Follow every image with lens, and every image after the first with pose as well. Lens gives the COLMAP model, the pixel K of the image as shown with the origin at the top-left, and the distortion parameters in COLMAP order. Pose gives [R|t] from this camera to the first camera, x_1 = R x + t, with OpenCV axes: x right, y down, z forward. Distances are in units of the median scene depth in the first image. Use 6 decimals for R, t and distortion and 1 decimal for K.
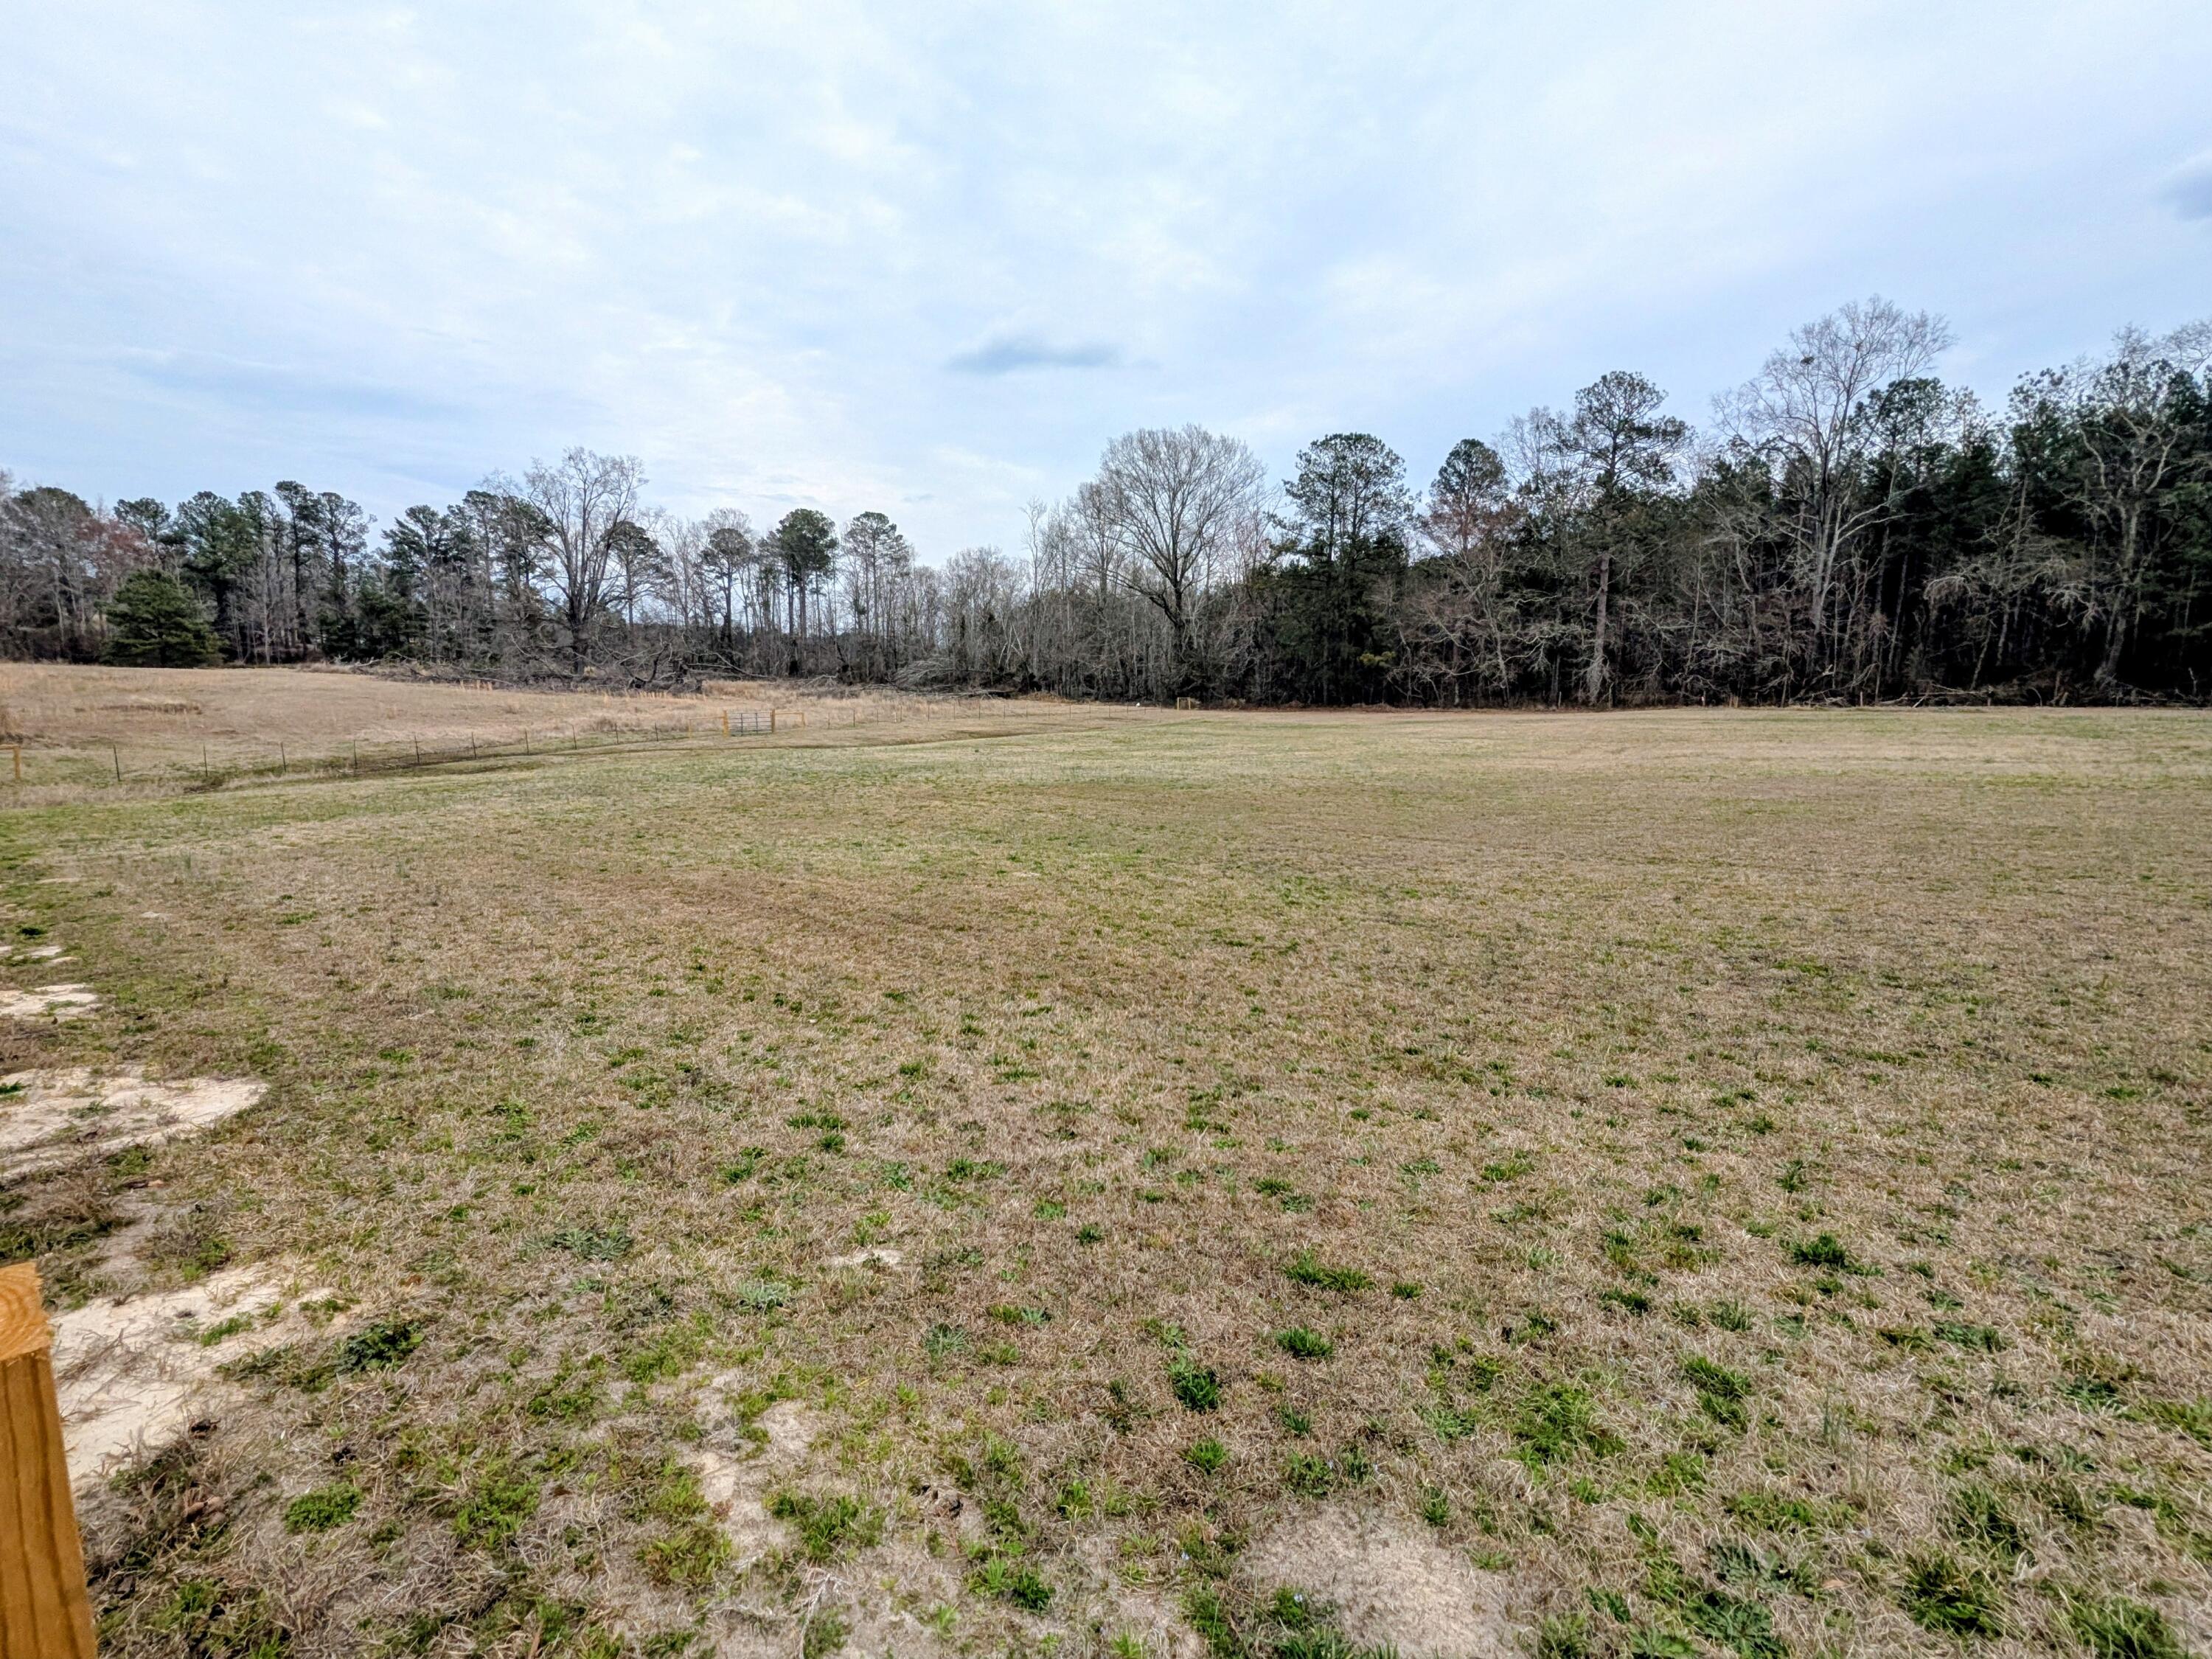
lens RADIAL K [[1039.5, 0, 1103.4], [0, 1039.5, 834.6], [0, 0, 1]] dist [0.000497, -0.003531]
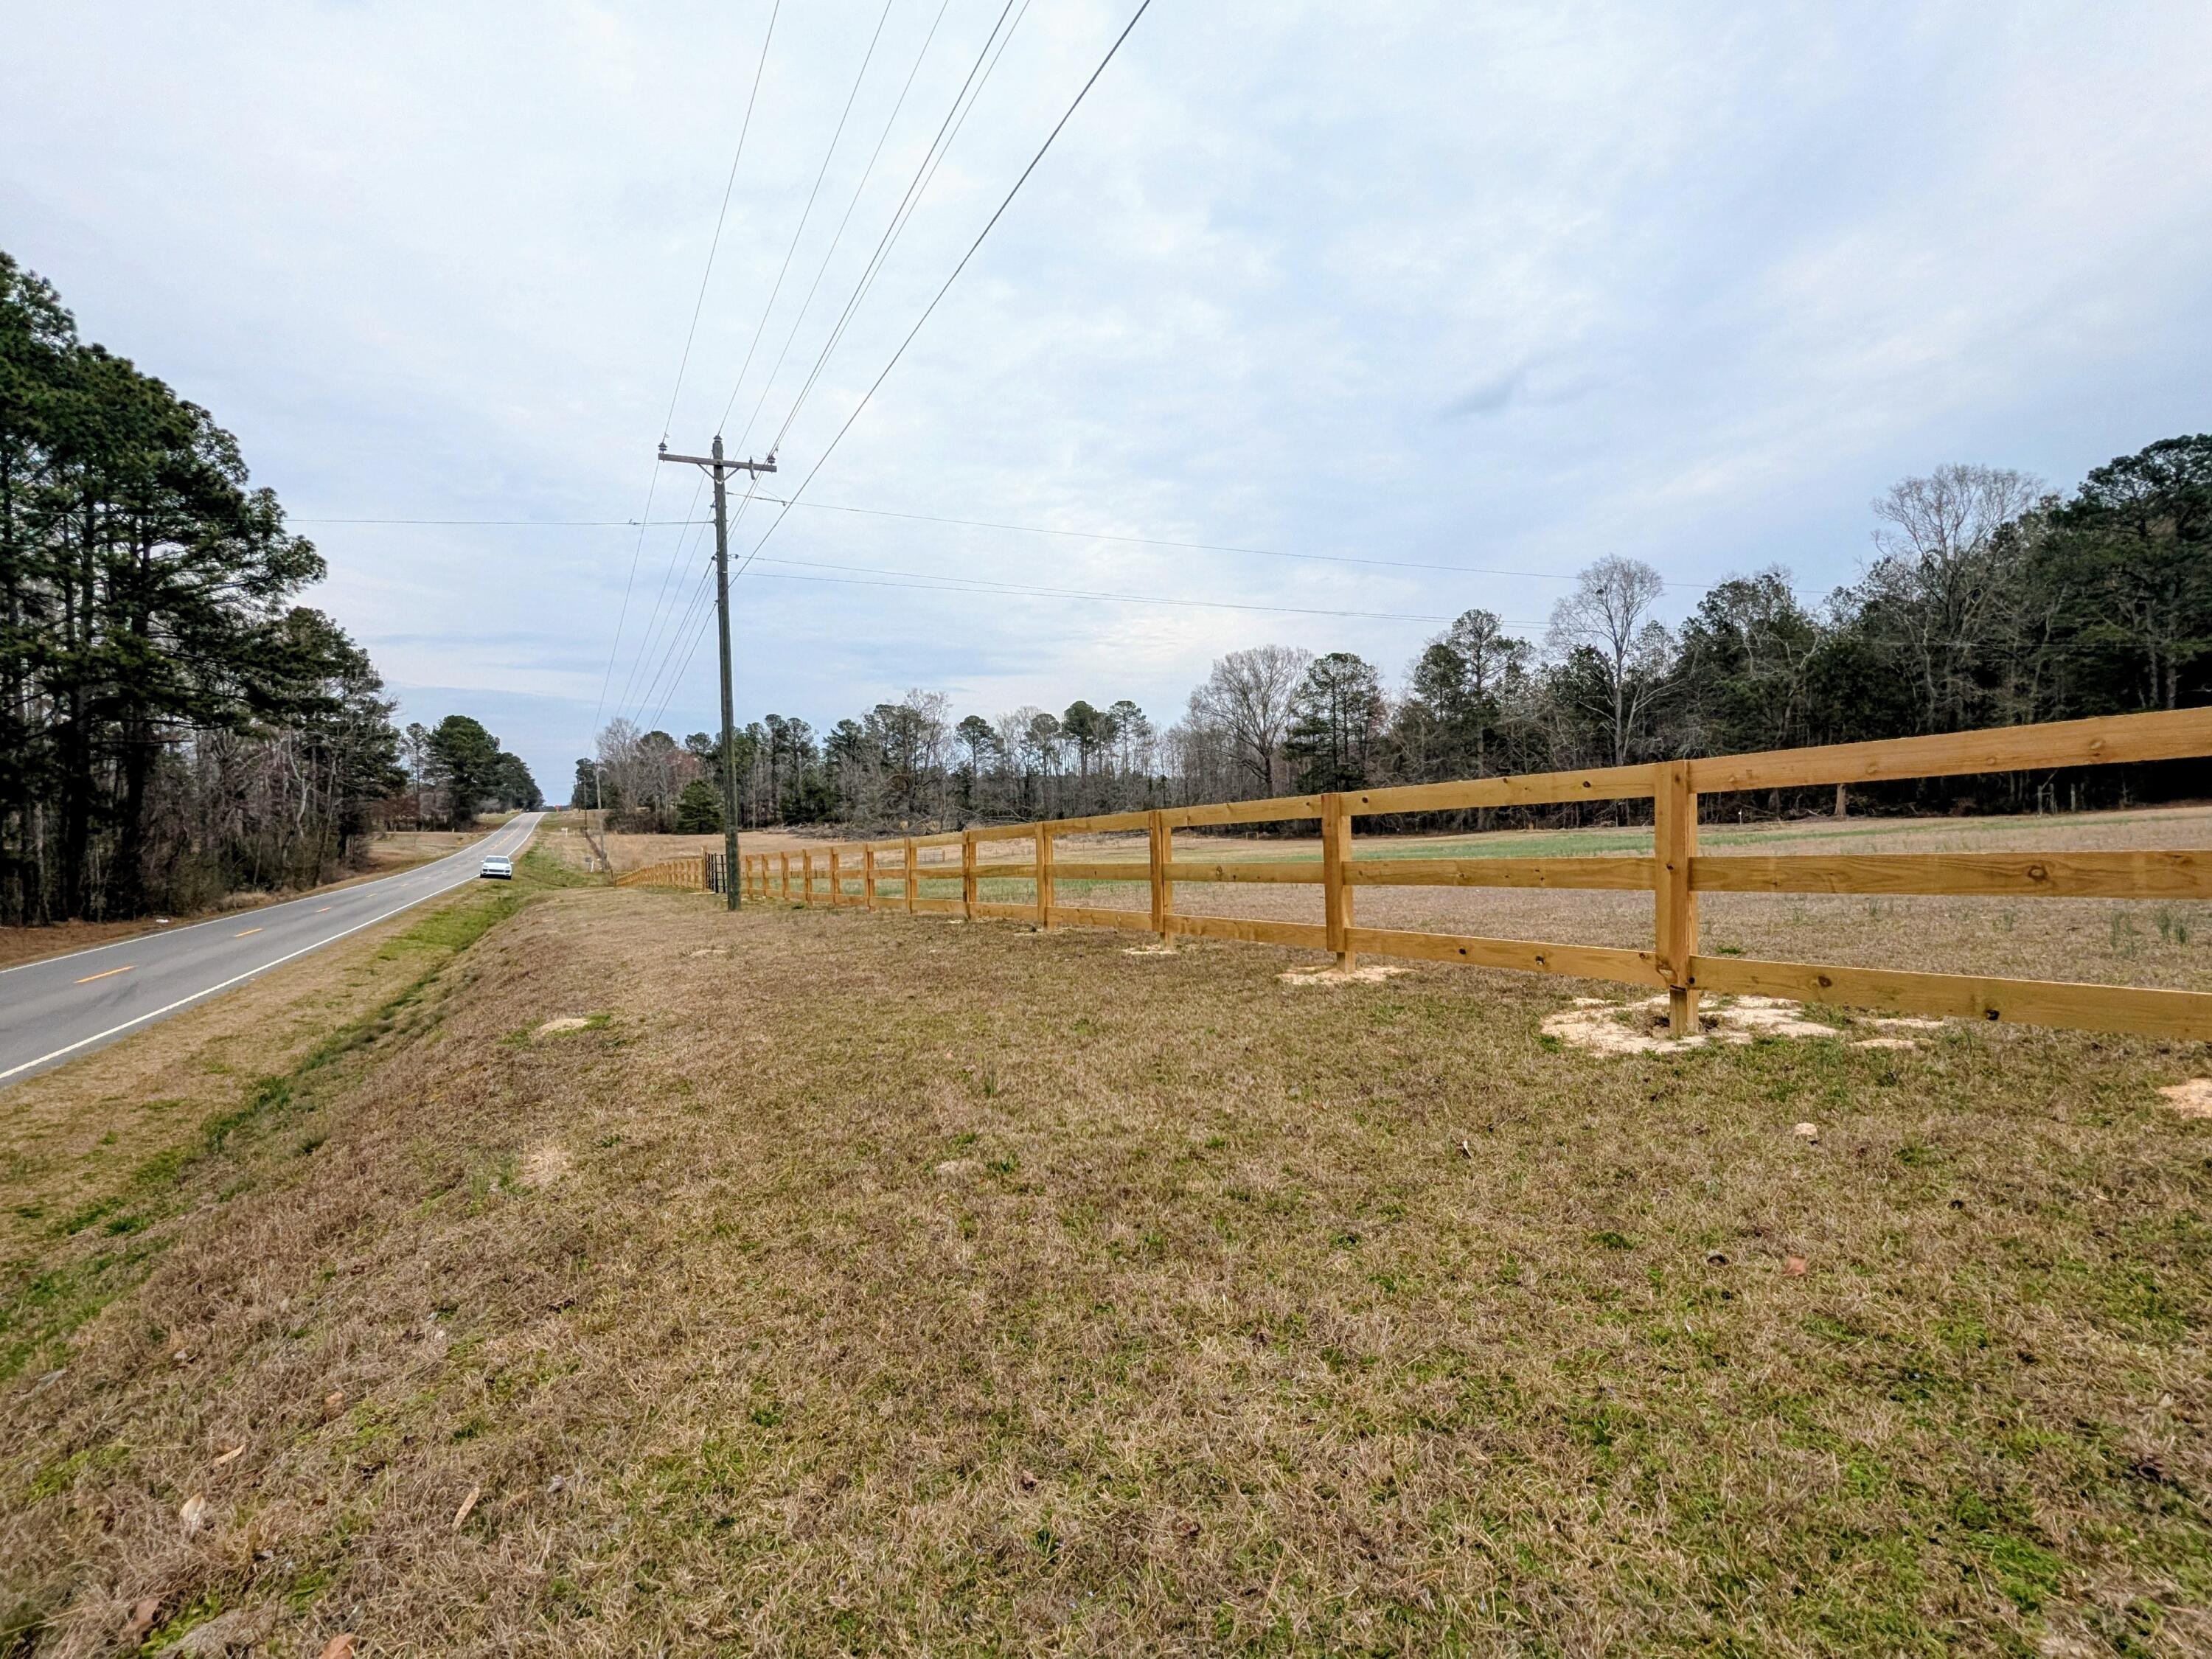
lens RADIAL K [[1039.5, 0, 1099.1], [0, 1039.5, 839.7], [0, 0, 1]] dist [0.000497, -0.003531]
pose [[0.928919, -0.030897, -0.368992, 0.363320], [-0.013402, 0.993054, -0.116890, 0.043947], [0.370041, 0.113526, 0.922053, -0.364904]]
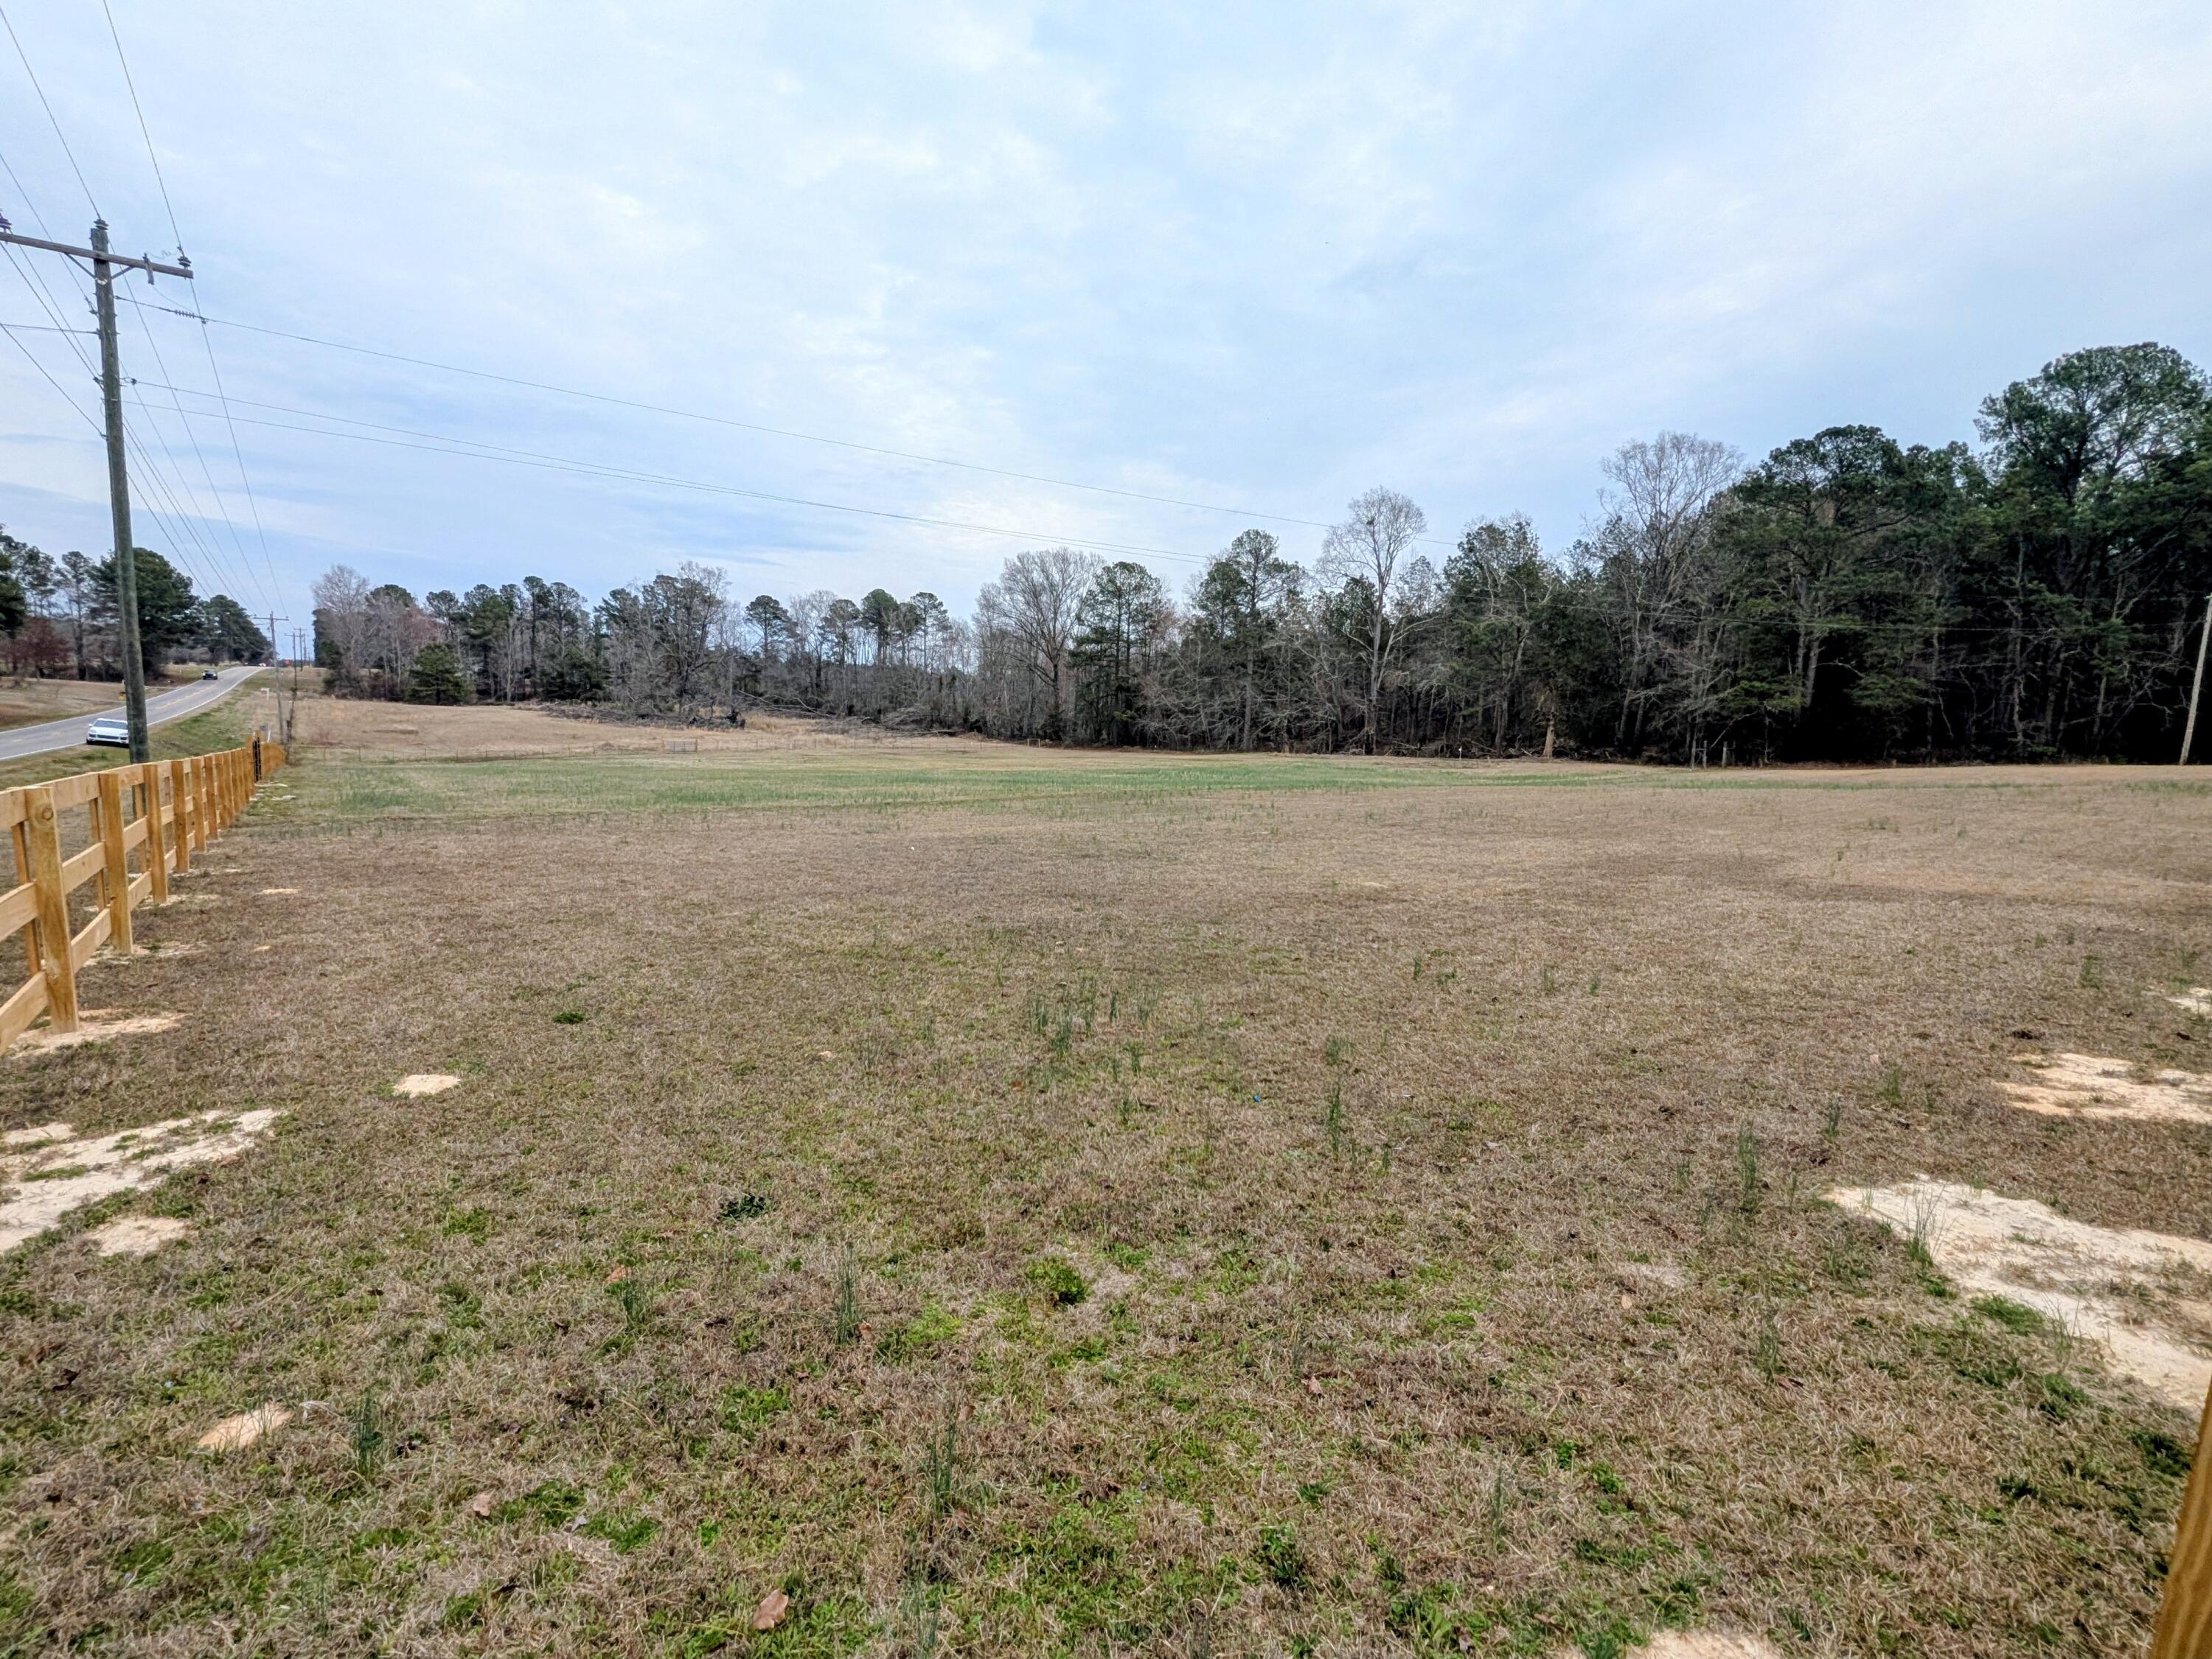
lens RADIAL K [[1039.5, 0, 1100.2], [0, 1039.5, 838.7], [0, 0, 1]] dist [0.000497, -0.003531]
pose [[0.978093, 0.043437, -0.203584, 0.409208], [-0.049940, 0.998390, -0.026909, 0.034739], [0.202087, 0.036487, 0.978688, -0.335933]]
